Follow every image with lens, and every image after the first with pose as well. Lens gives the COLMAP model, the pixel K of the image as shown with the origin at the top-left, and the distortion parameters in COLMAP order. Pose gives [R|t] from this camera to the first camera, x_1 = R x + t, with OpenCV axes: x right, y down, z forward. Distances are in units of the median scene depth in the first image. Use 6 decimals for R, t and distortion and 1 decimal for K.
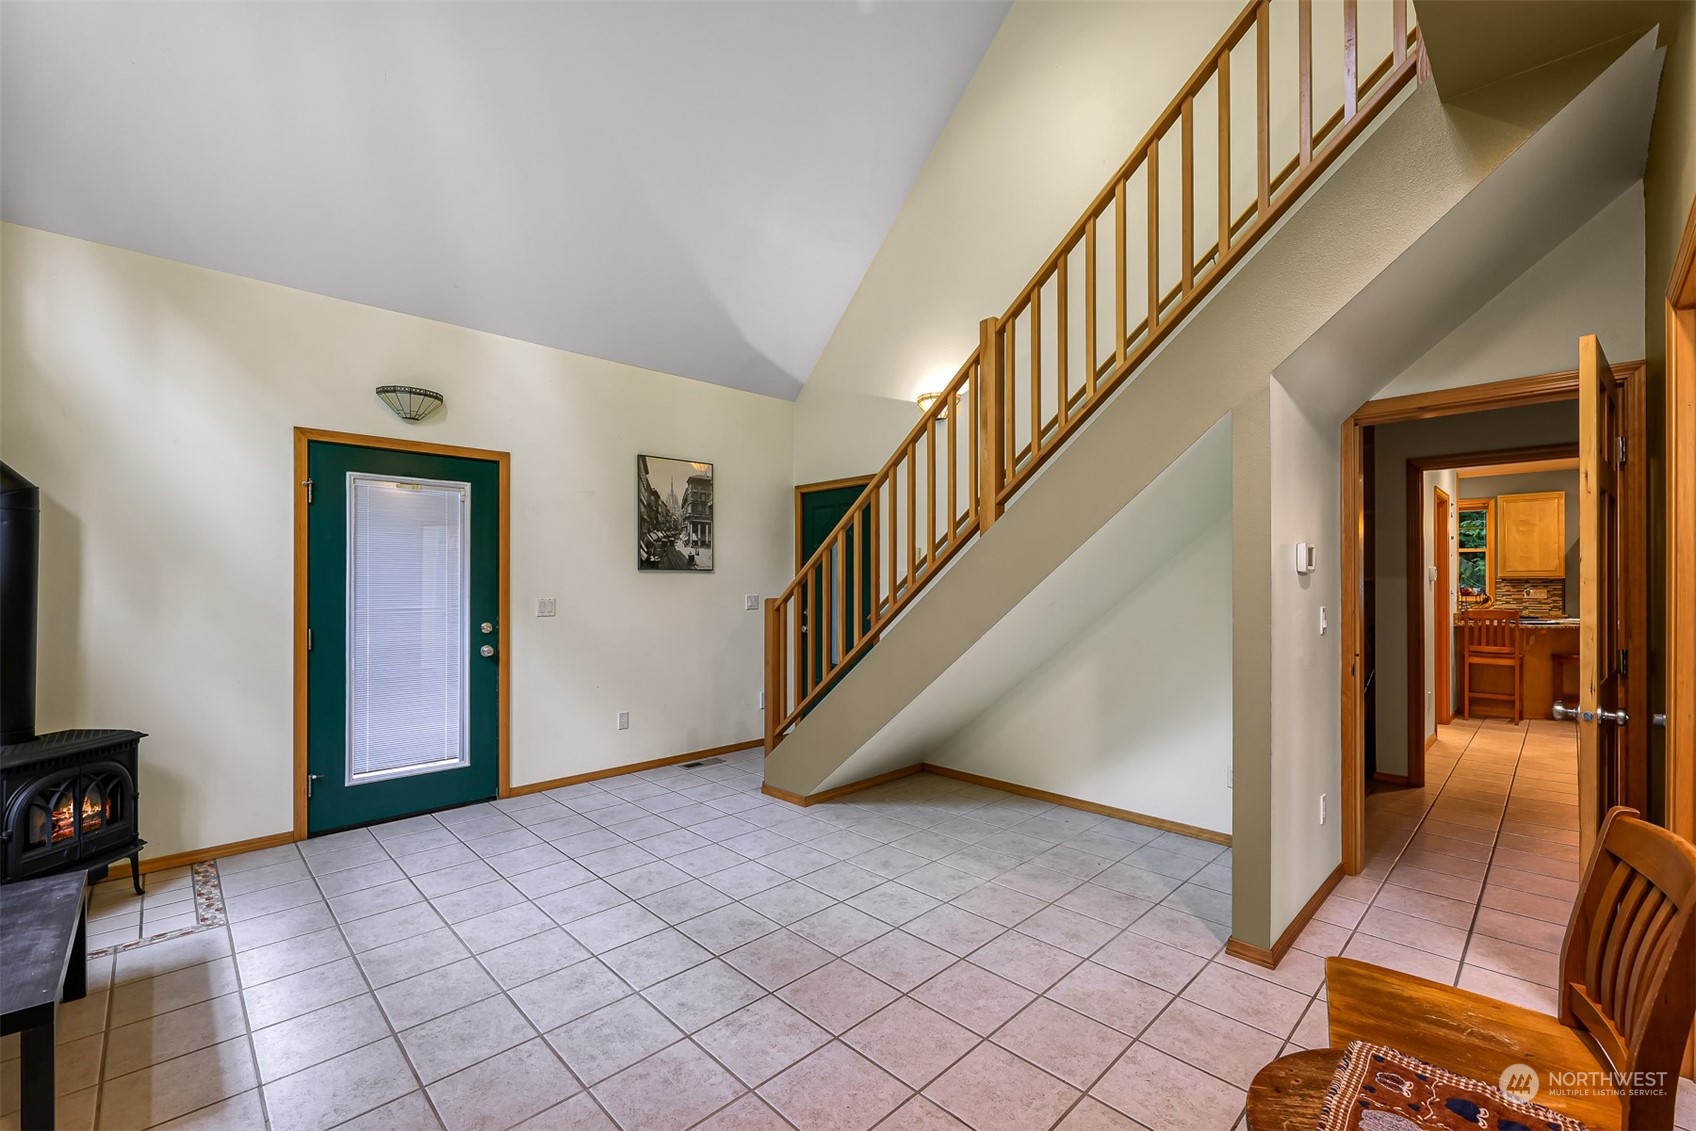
lens RADIAL K [[704.0, 0, 853.9], [0, 704.0, 578.4], [0, 0, 1]] dist [-0.010340, 0.000242]
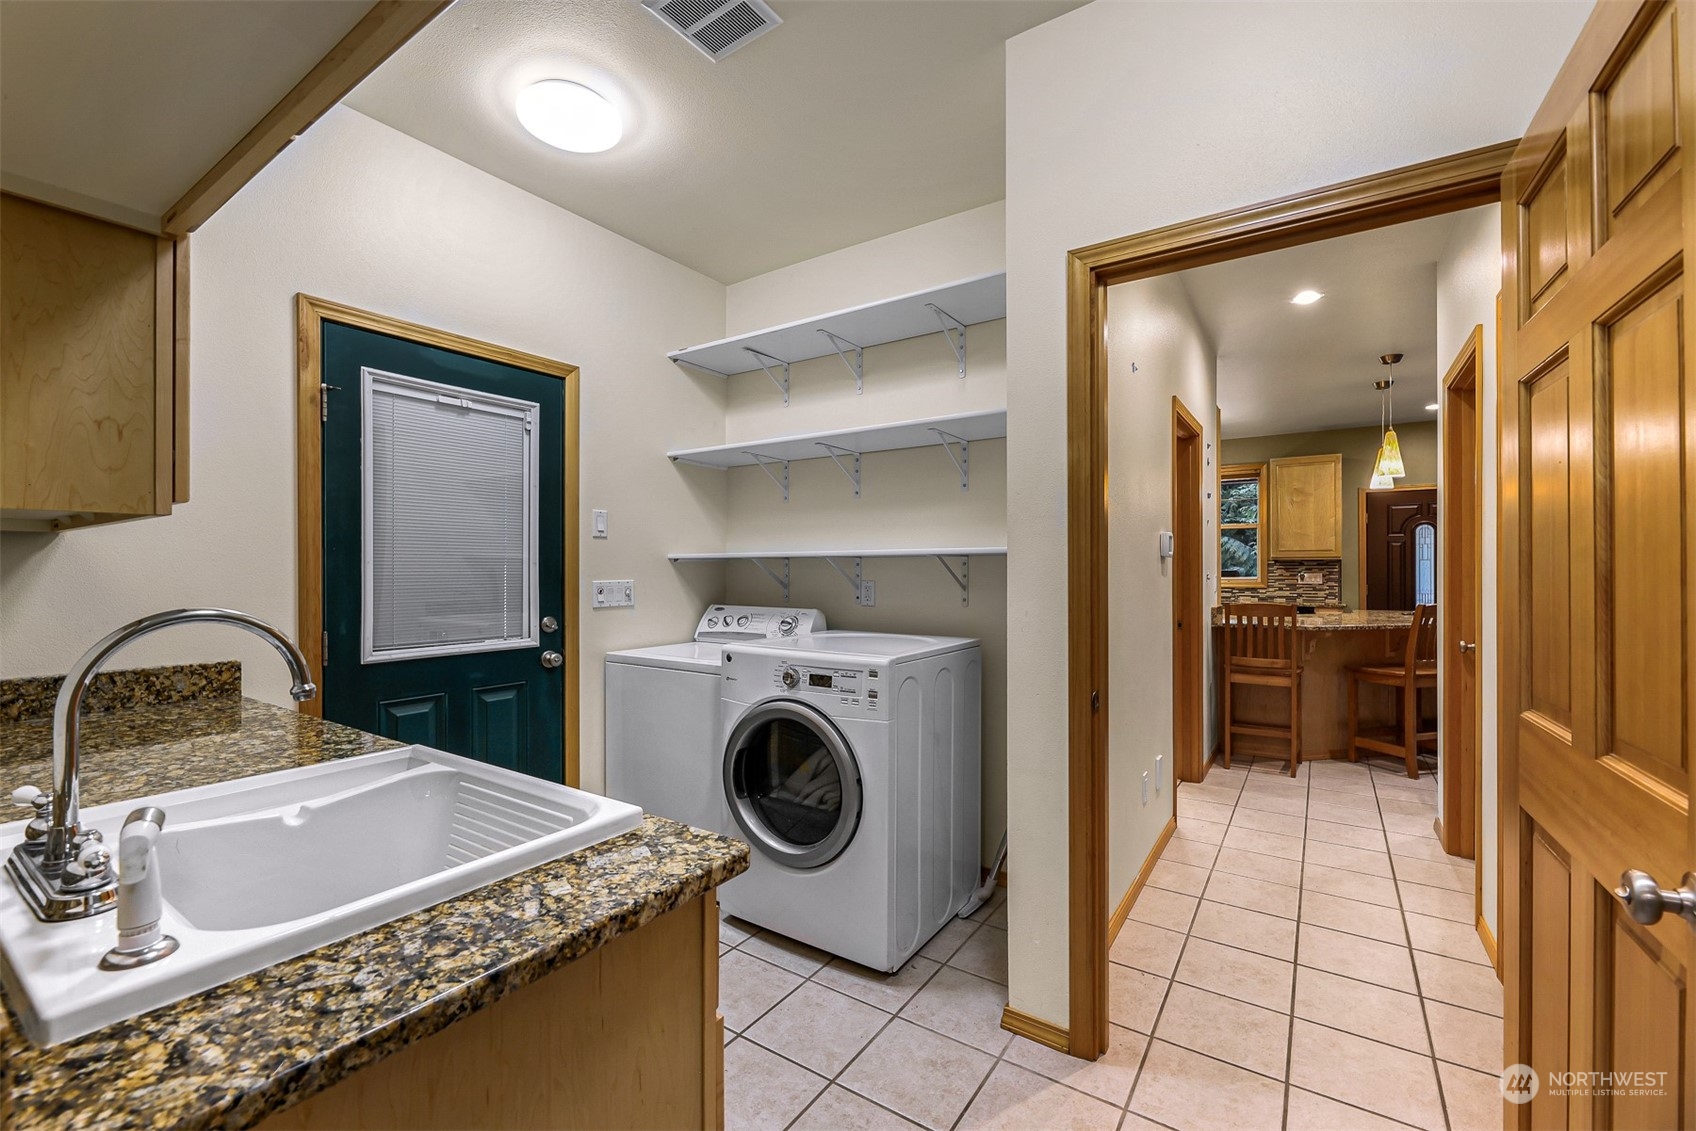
lens RADIAL K [[697.8, 0, 841.8], [0, 697.8, 564.8], [0, 0, 1]] dist [-0.006549, -0.002197]
pose [[0.981752, 0.001272, 0.190162, 0.375514], [-0.001062, 0.999999, -0.001205, 0.010370], [-0.190163, 0.000981, 0.981752, 0.403243]]
